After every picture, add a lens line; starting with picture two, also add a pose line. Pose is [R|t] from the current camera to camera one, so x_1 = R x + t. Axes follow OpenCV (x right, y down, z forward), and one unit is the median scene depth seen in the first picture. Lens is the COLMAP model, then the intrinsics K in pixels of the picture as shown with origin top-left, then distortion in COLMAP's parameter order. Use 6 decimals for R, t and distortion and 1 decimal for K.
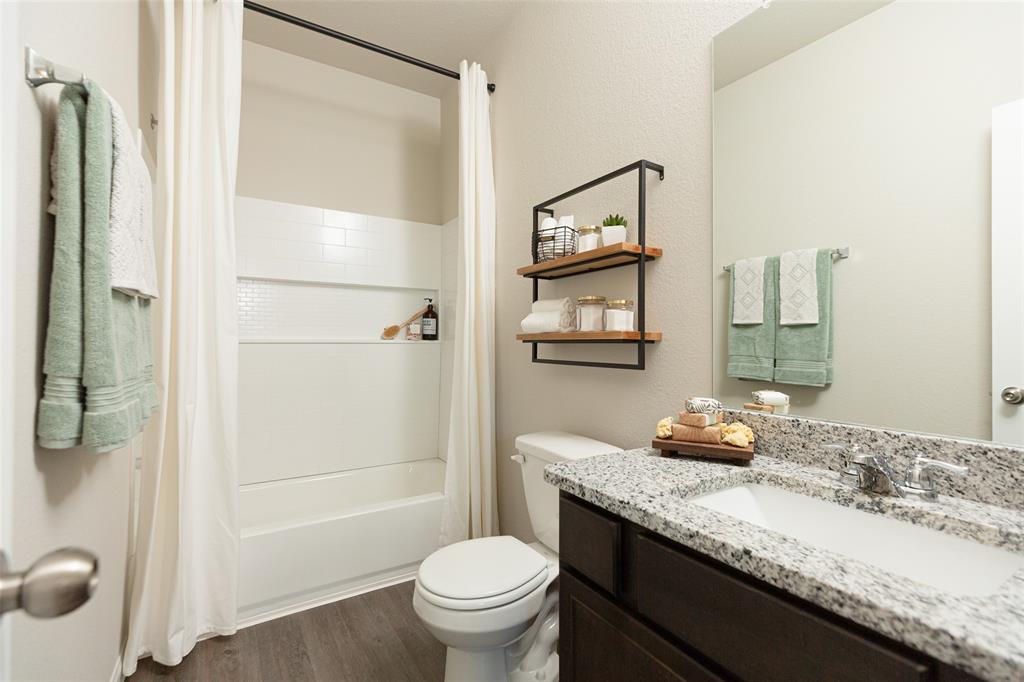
lens RADIAL K [[461.1, 0, 507.0], [0, 461.1, 337.3], [0, 0, 1]] dist [0.003443, -0.000207]
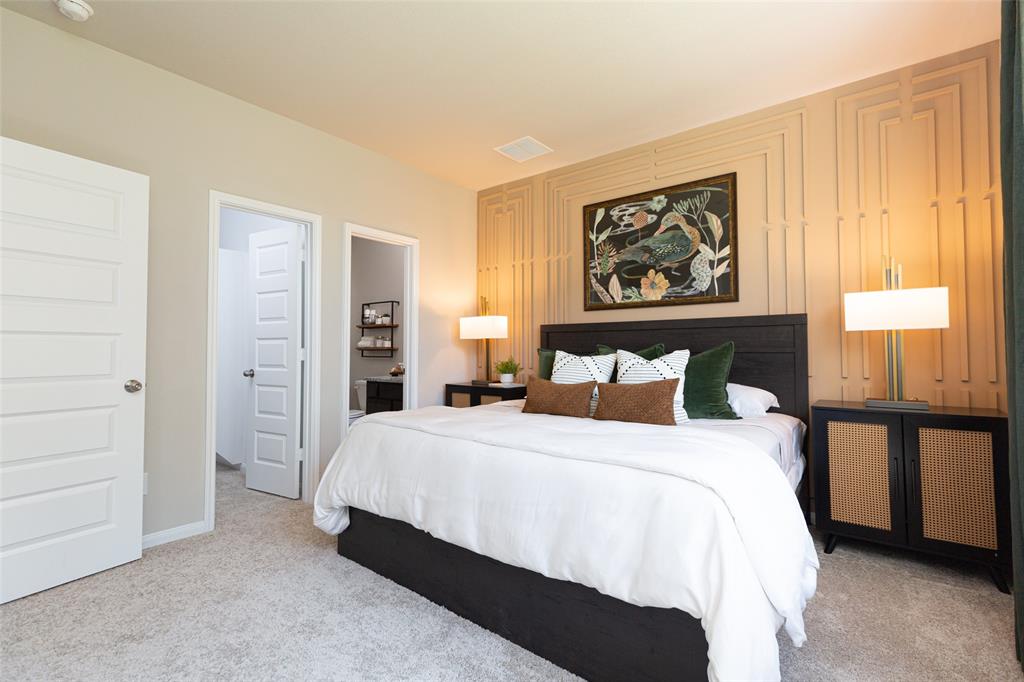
lens RADIAL K [[461.1, 0, 507.0], [0, 461.1, 337.3], [0, 0, 1]] dist [0.003443, -0.000207]
pose [[0.938387, 0.001242, 0.345584, -0.109393], [0.004799, 0.999850, -0.016626, -0.023025], [-0.345553, 0.017260, 0.938240, -2.483215]]
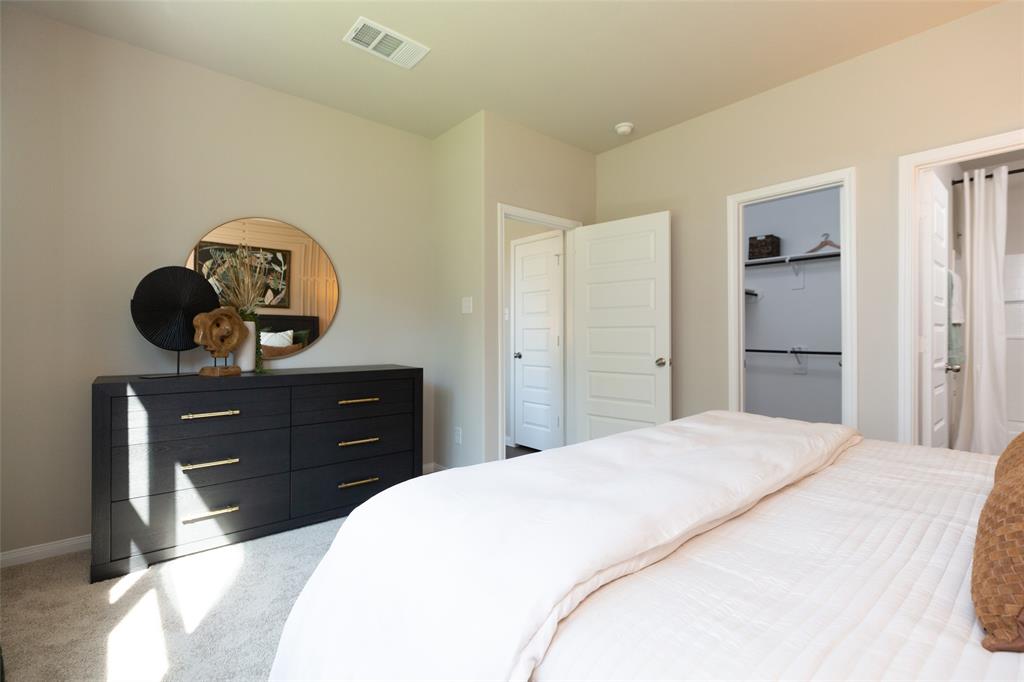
lens RADIAL K [[461.1, 0, 507.0], [0, 461.1, 337.3], [0, 0, 1]] dist [0.003443, -0.000207]
pose [[0.154006, -0.005899, -0.988052, 1.251859], [0.006967, 0.999964, -0.004884, -0.005669], [0.988045, -0.006131, 0.154042, -1.710087]]
